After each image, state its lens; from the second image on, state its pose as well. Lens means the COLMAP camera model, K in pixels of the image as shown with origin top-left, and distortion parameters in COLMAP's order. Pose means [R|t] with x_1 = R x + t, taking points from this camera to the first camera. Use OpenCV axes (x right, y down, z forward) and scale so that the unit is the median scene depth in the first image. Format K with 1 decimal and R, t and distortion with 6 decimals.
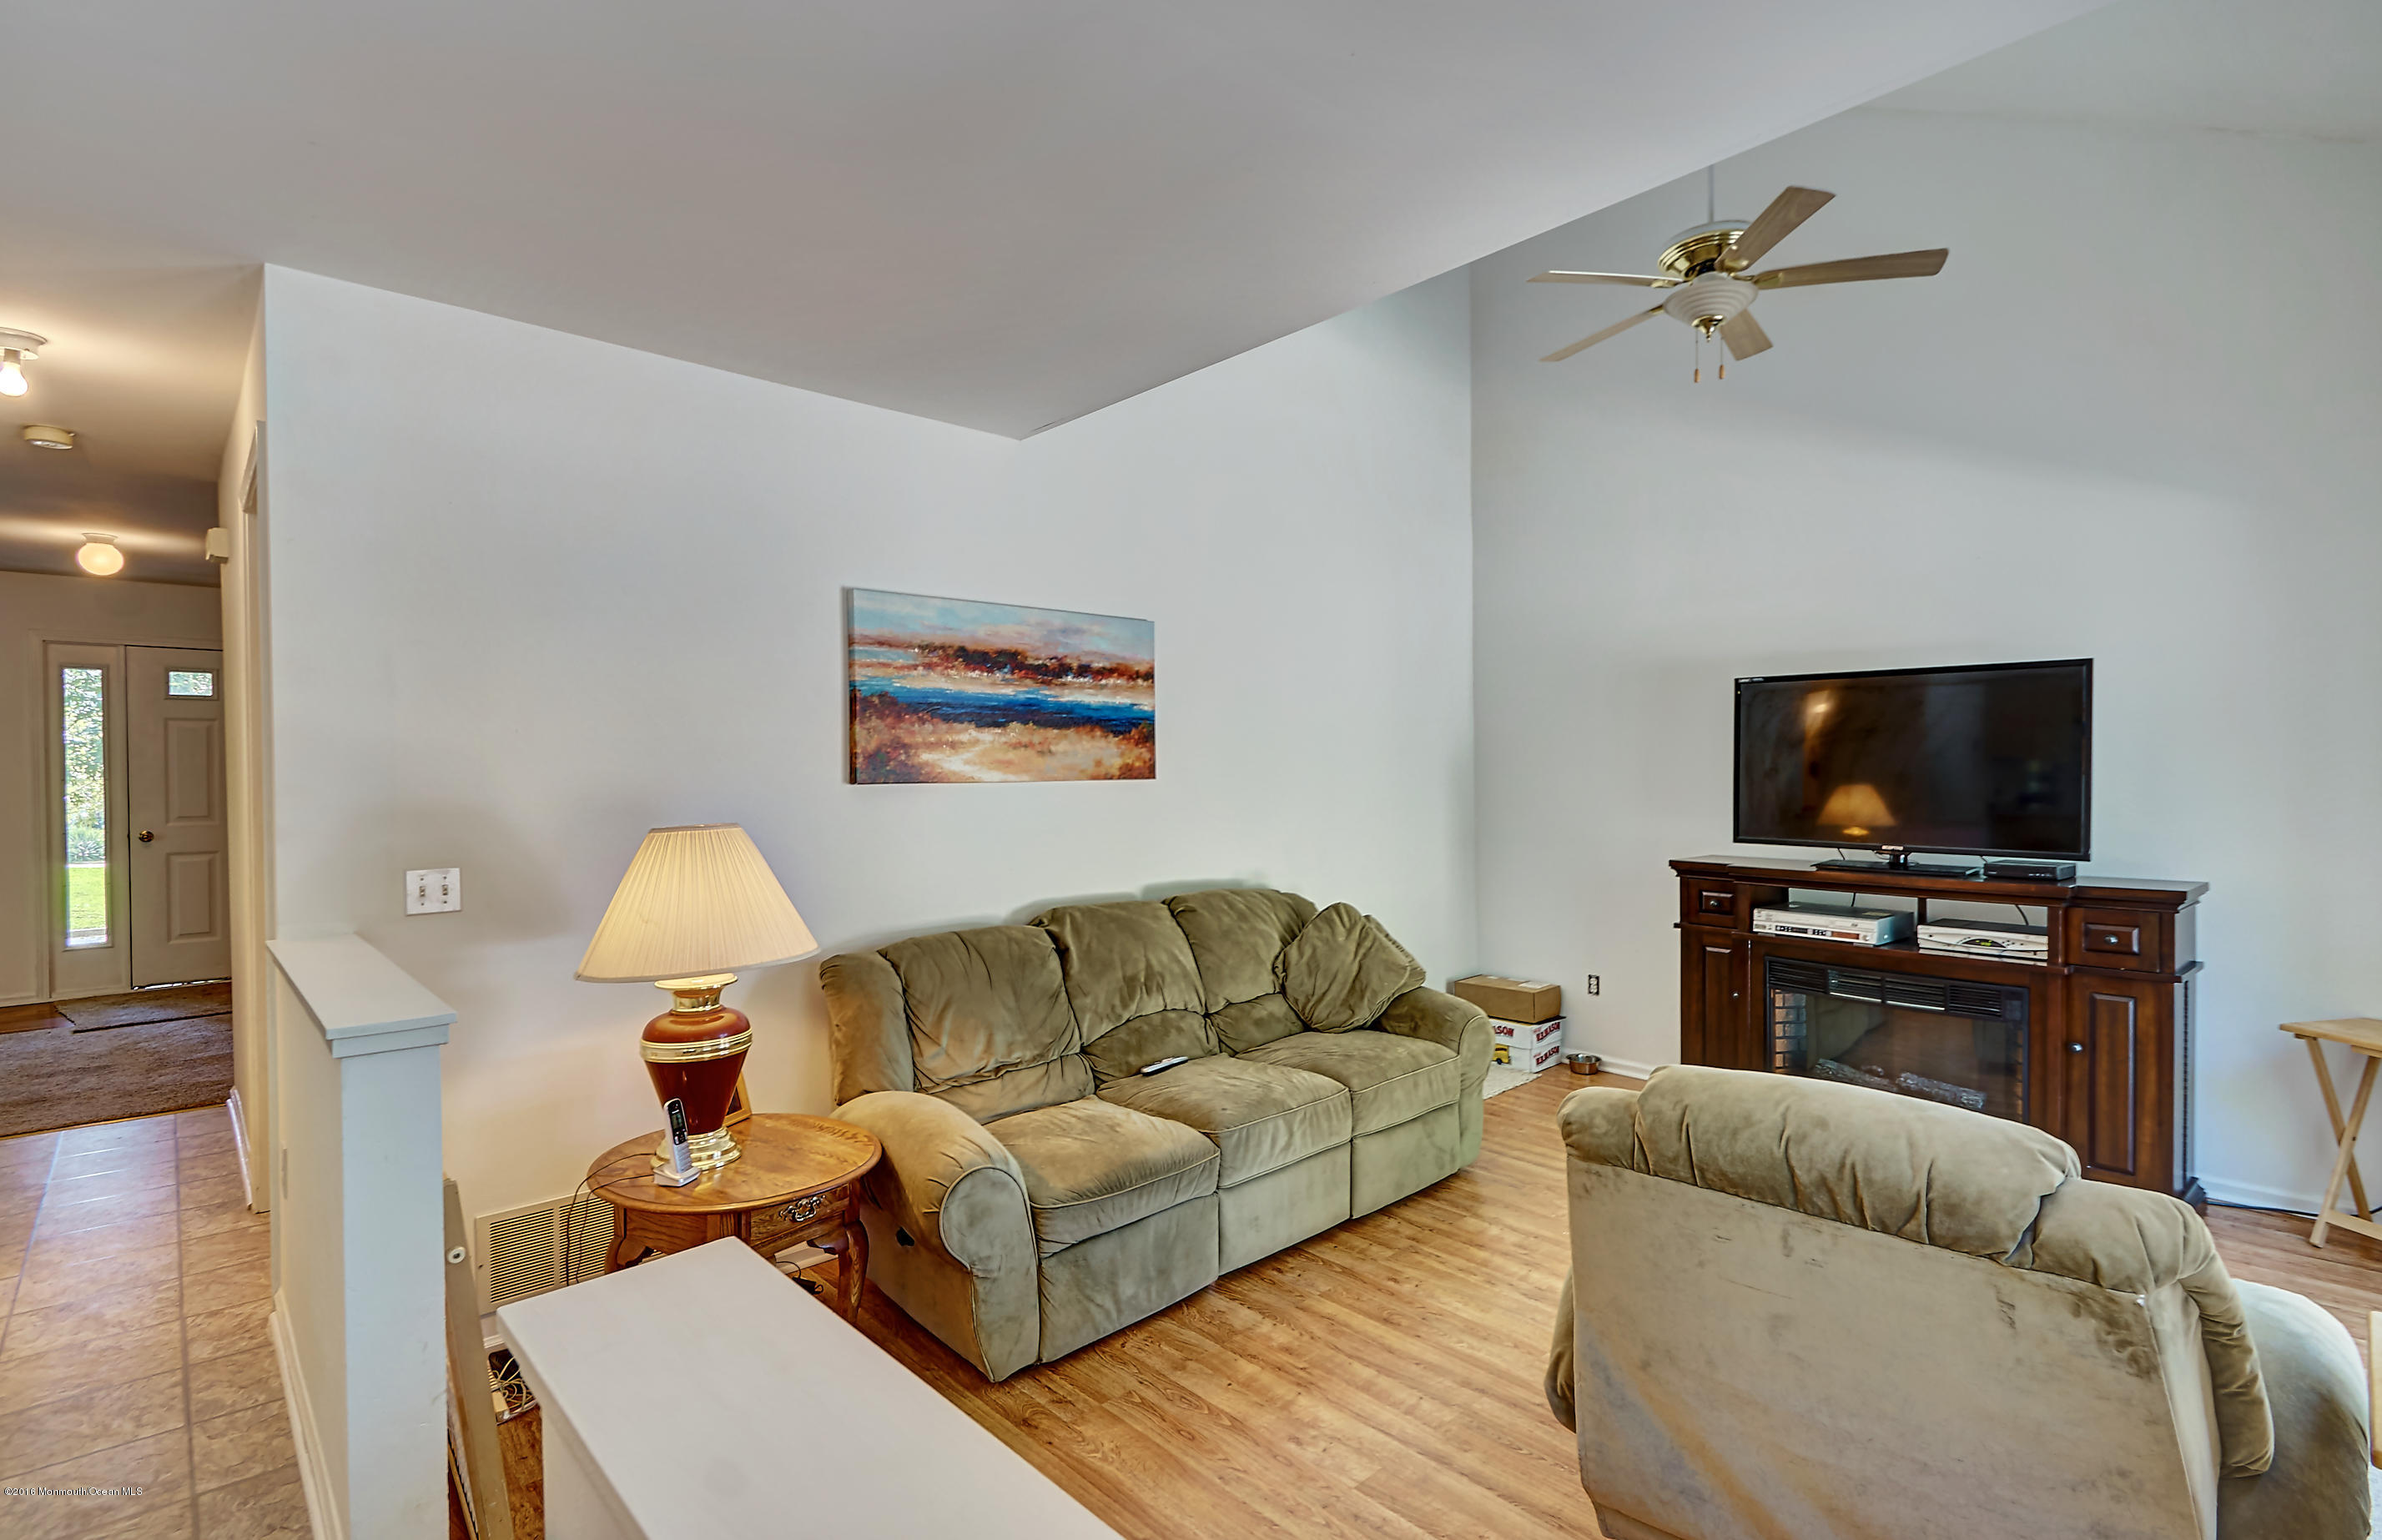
lens RADIAL K [[1100.4, 0, 1215.1], [0, 1100.4, 782.5], [0, 0, 1]] dist [0.003288, -0.000640]
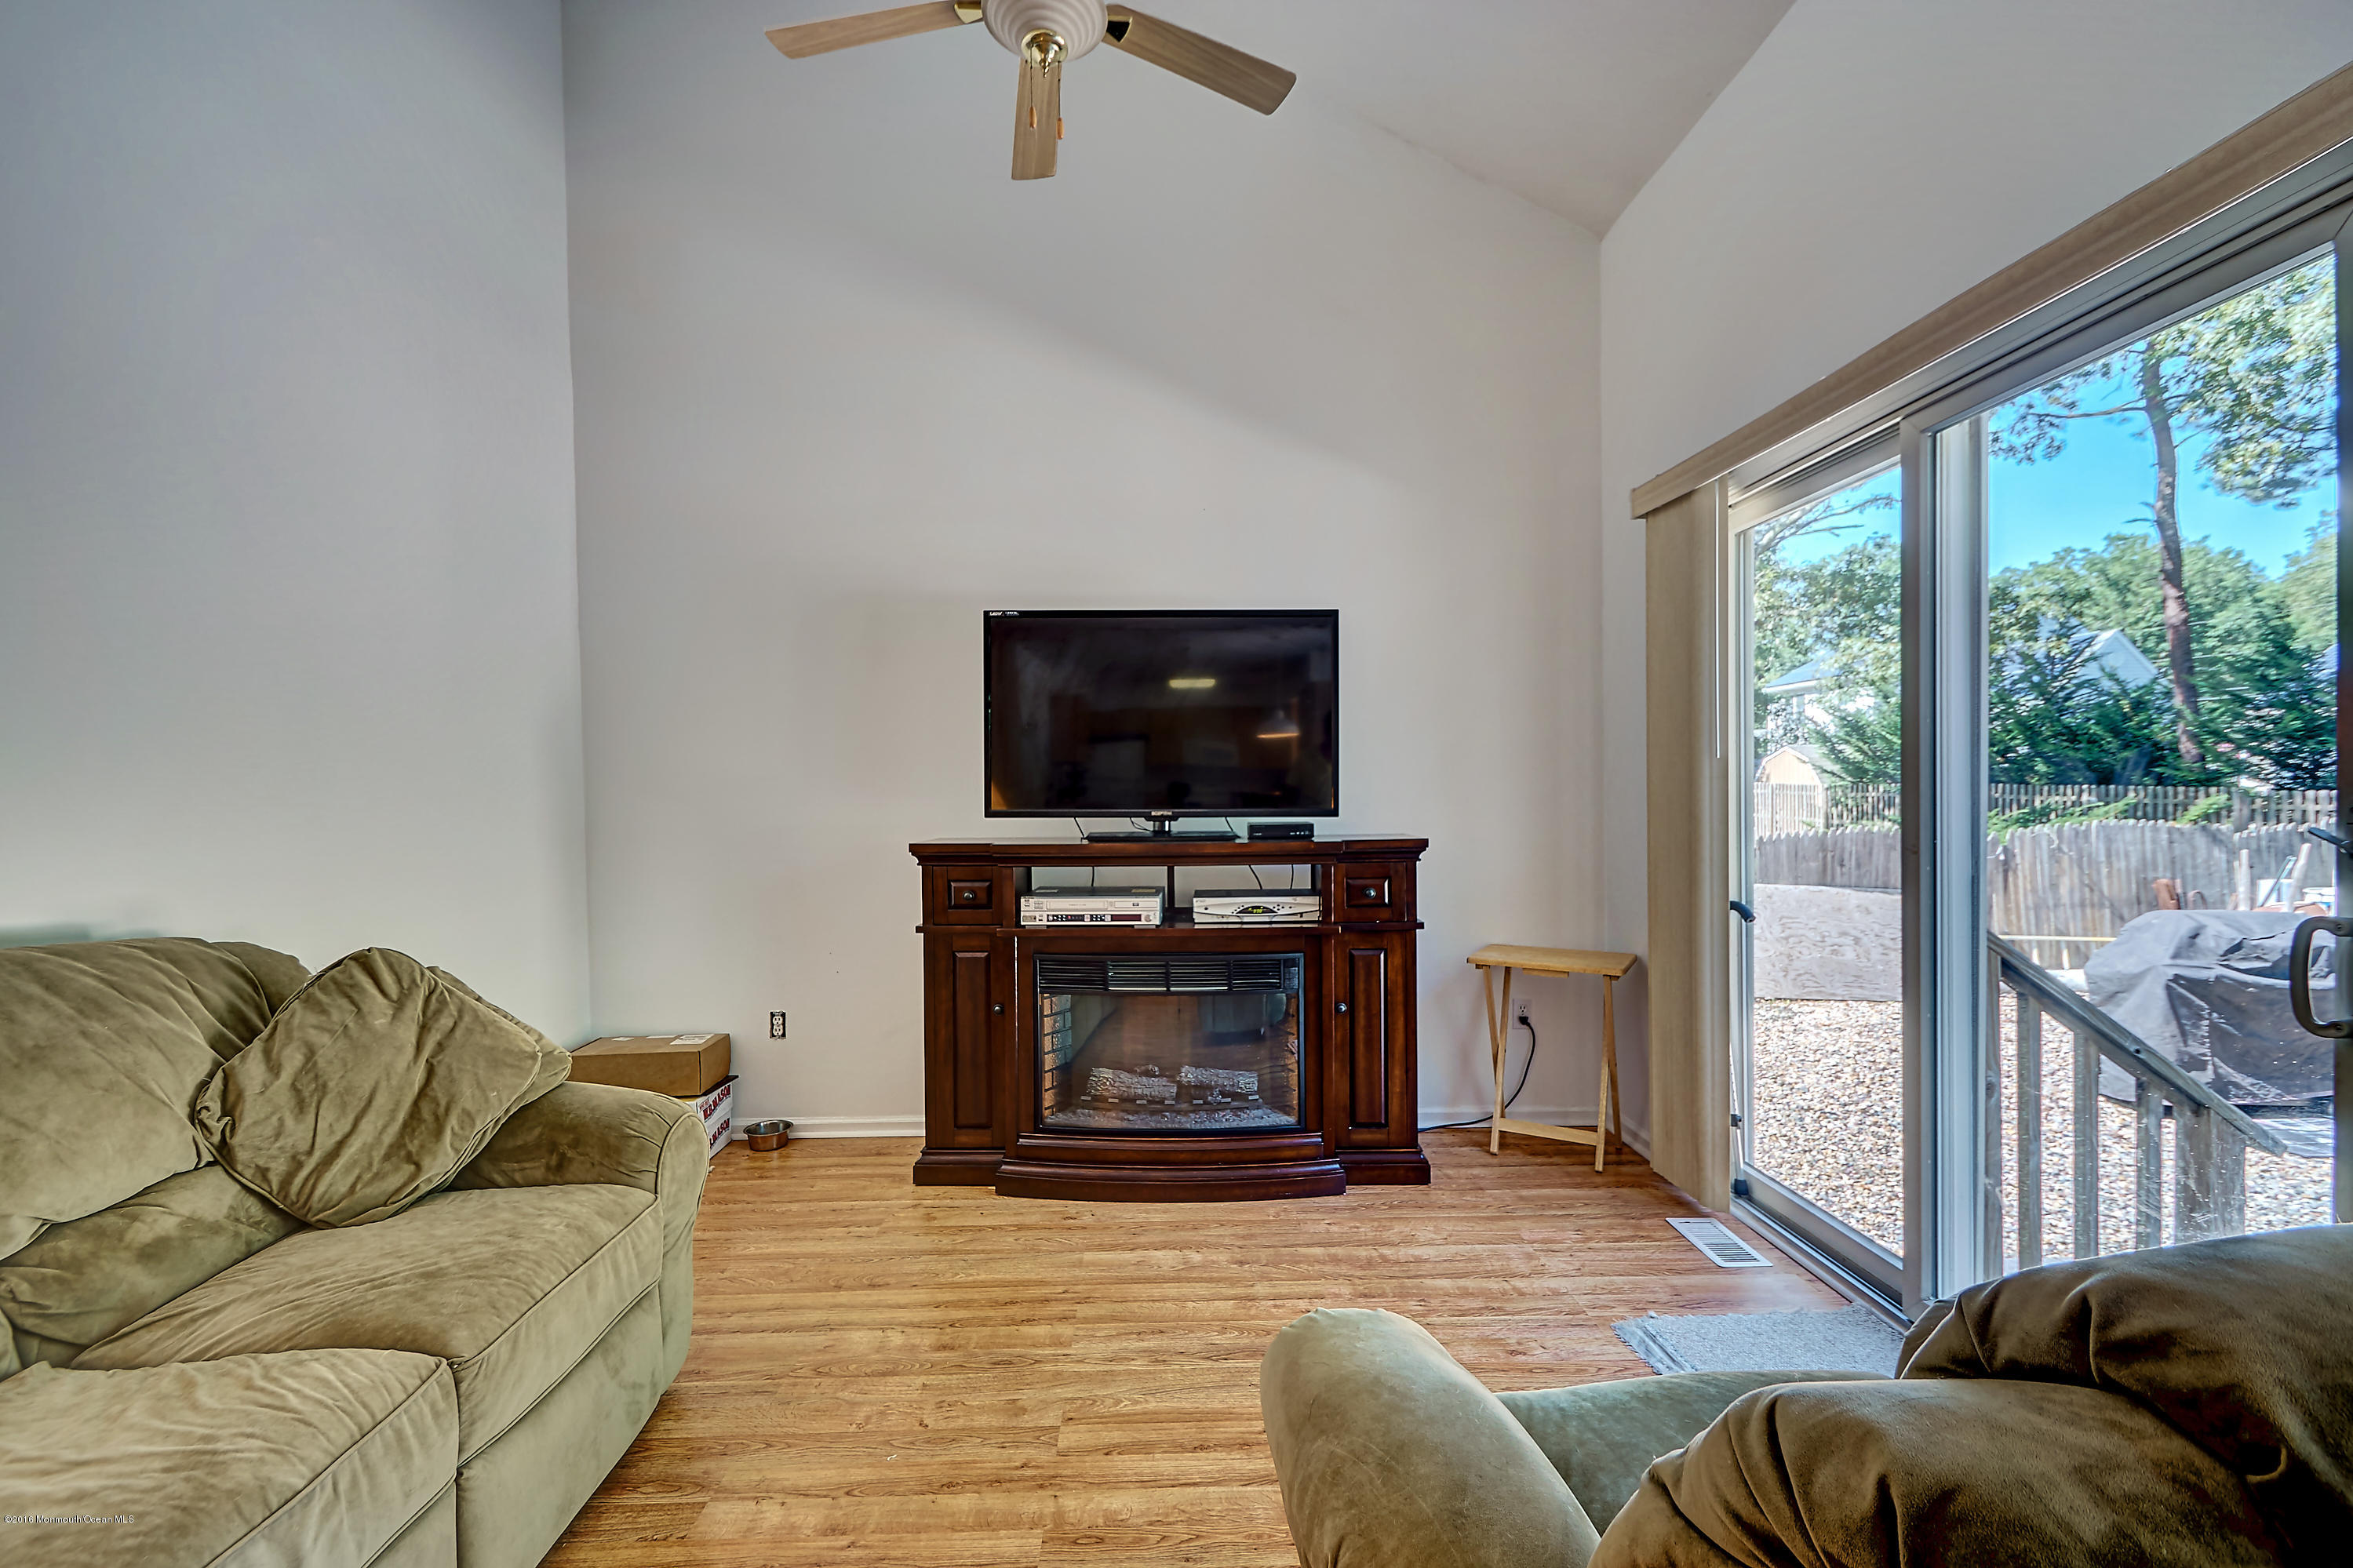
lens RADIAL K [[1044.6, 0, 1182.3], [0, 1044.6, 802.2], [0, 0, 1]] dist [0.008039, -0.005005]
pose [[0.671349, -0.011064, 0.741058, 0.008917], [0.016185, 0.999869, 0.000266, 0.052304], [-0.740964, 0.011816, 0.671440, 0.443913]]
